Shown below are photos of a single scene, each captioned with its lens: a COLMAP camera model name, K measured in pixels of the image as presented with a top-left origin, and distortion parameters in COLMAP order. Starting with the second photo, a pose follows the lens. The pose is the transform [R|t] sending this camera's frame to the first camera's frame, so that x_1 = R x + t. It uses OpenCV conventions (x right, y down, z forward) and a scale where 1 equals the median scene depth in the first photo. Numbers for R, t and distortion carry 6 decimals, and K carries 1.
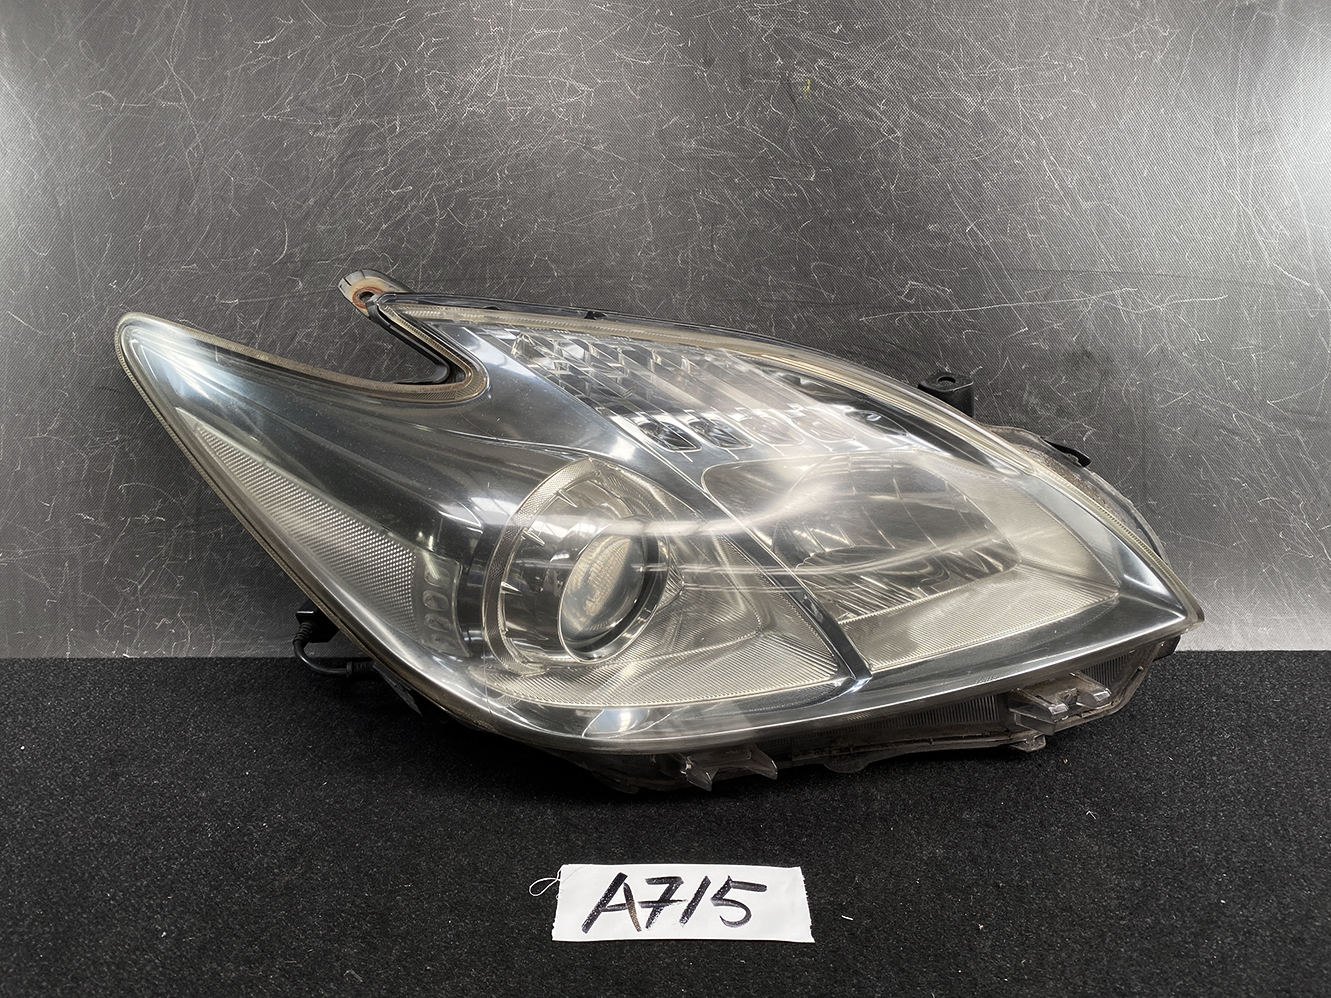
lens RADIAL K [[1015.6, 0, 654.9], [0, 1015.6, 496.7], [0, 0, 1]] dist [-0.005177, 0.006753]
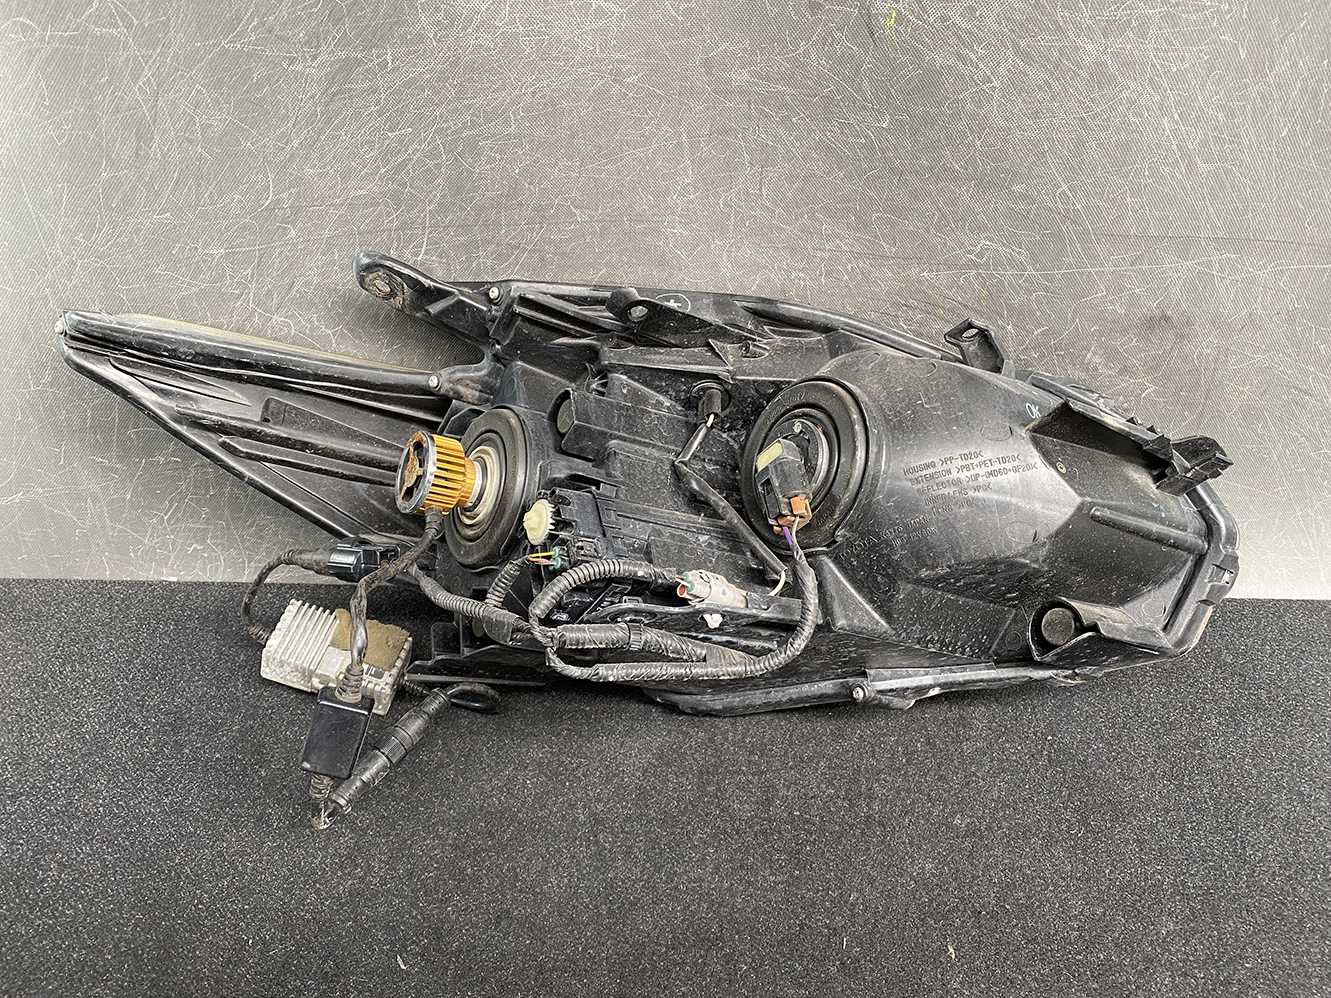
lens RADIAL K [[1015.6, 0, 659.0], [0, 1015.6, 511.6], [0, 0, 1]] dist [-0.001518, 0.006377]
pose [[0.999553, 0.029696, -0.003587, -0.019133], [-0.025769, 0.915769, 0.400877, -0.355054], [0.015189, -0.400605, 0.916125, 0.099970]]
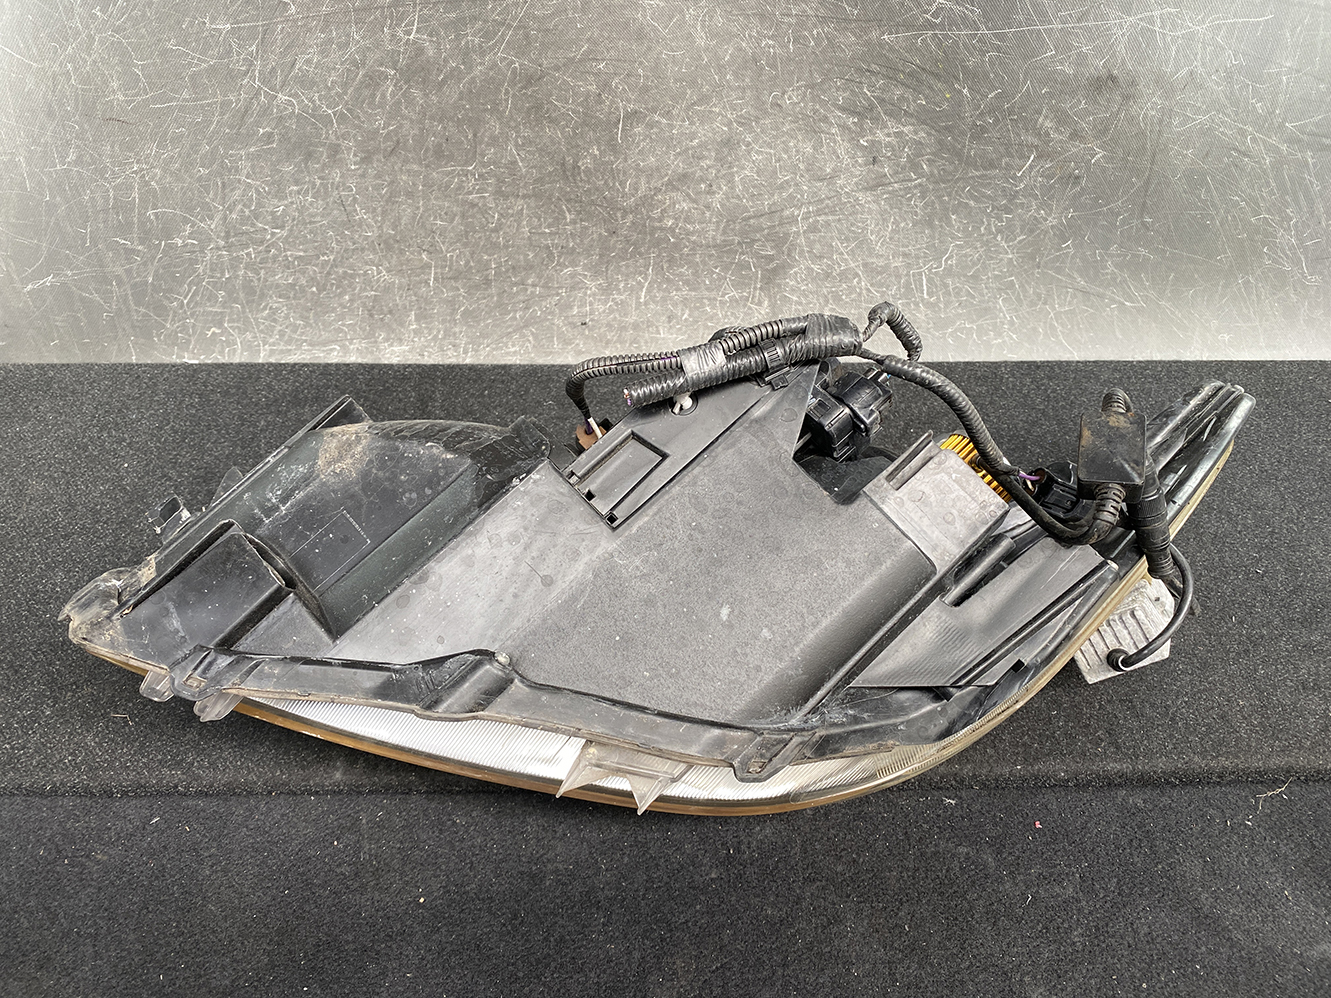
lens RADIAL K [[1015.6, 0, 654.9], [0, 1015.6, 496.7], [0, 0, 1]] dist [-0.005177, 0.006753]
pose [[0.999955, 0.009050, -0.002678, -0.004816], [-0.006783, 0.886405, 0.462860, -0.245648], [0.006563, -0.462821, 0.886427, -0.050316]]
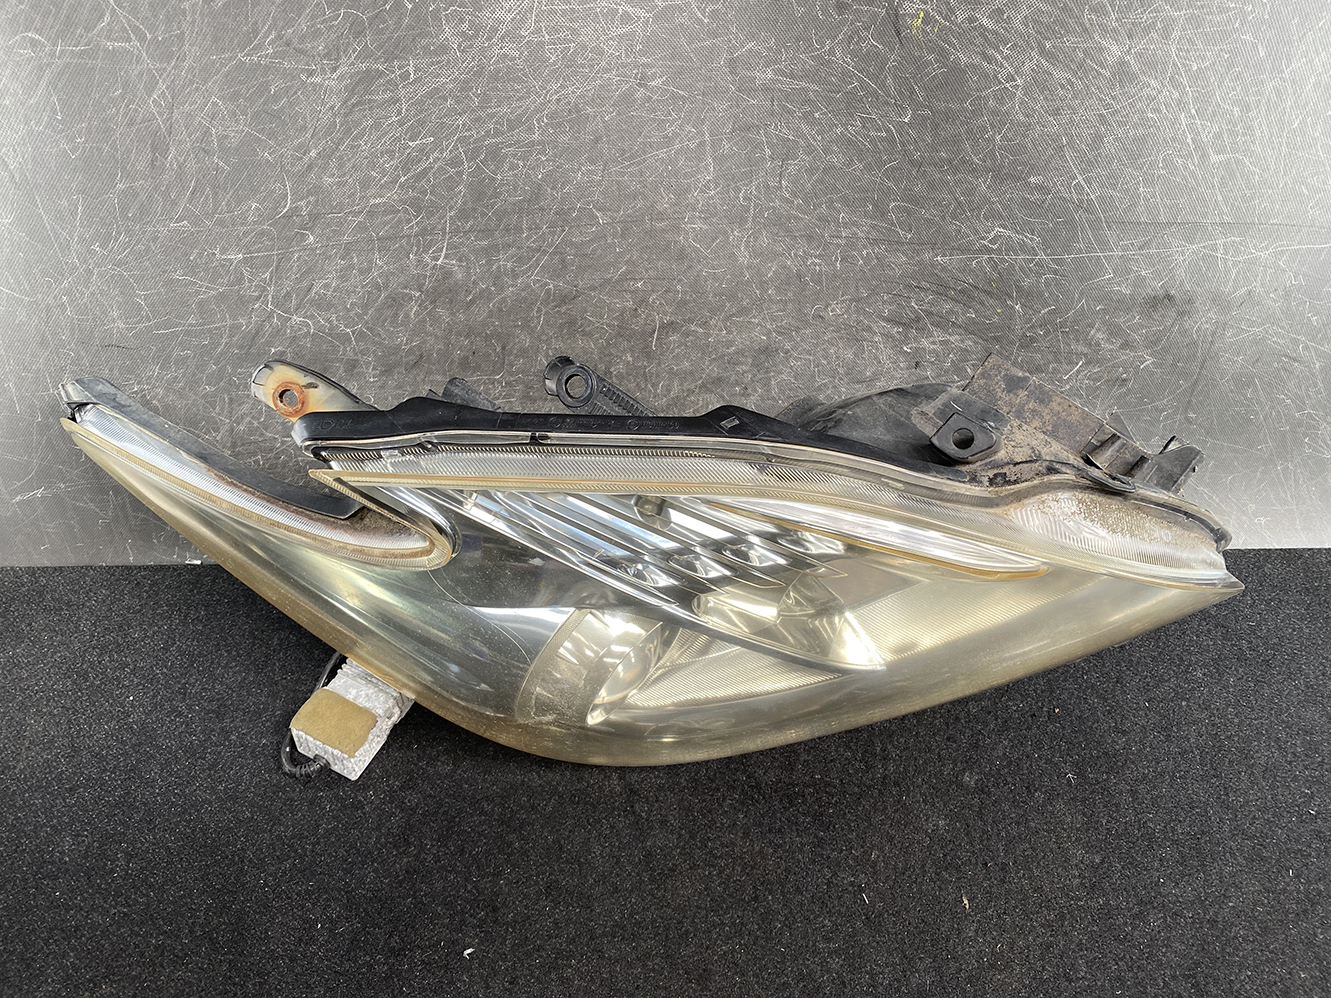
lens RADIAL K [[1015.6, 0, 659.0], [0, 1015.6, 511.6], [0, 0, 1]] dist [-0.001518, 0.006377]
pose [[0.999294, 0.003367, 0.037409, -0.081691], [-0.021464, 0.868509, 0.495209, -0.447463], [-0.030823, -0.495662, 0.867968, 0.112289]]
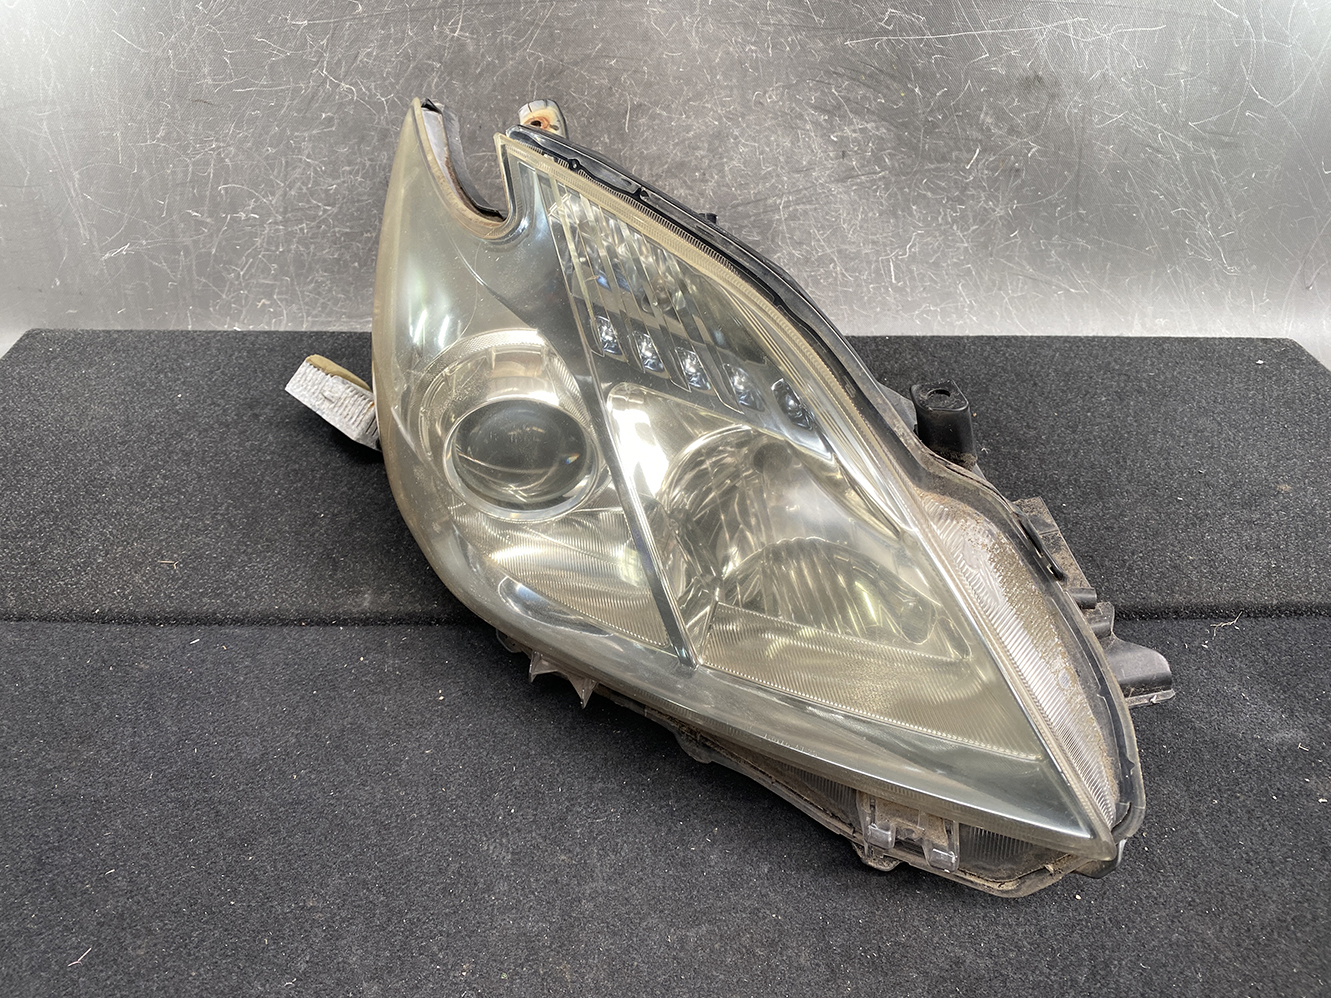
lens RADIAL K [[1011.8, 0, 654.9], [0, 1011.8, 489.1], [0, 0, 1]] dist [-0.010309, 0.014184]
pose [[0.999930, 0.011521, 0.002510, -0.011140], [-0.011765, 0.960332, 0.278610, -0.006420], [0.000799, -0.278621, 0.960401, -0.257182]]
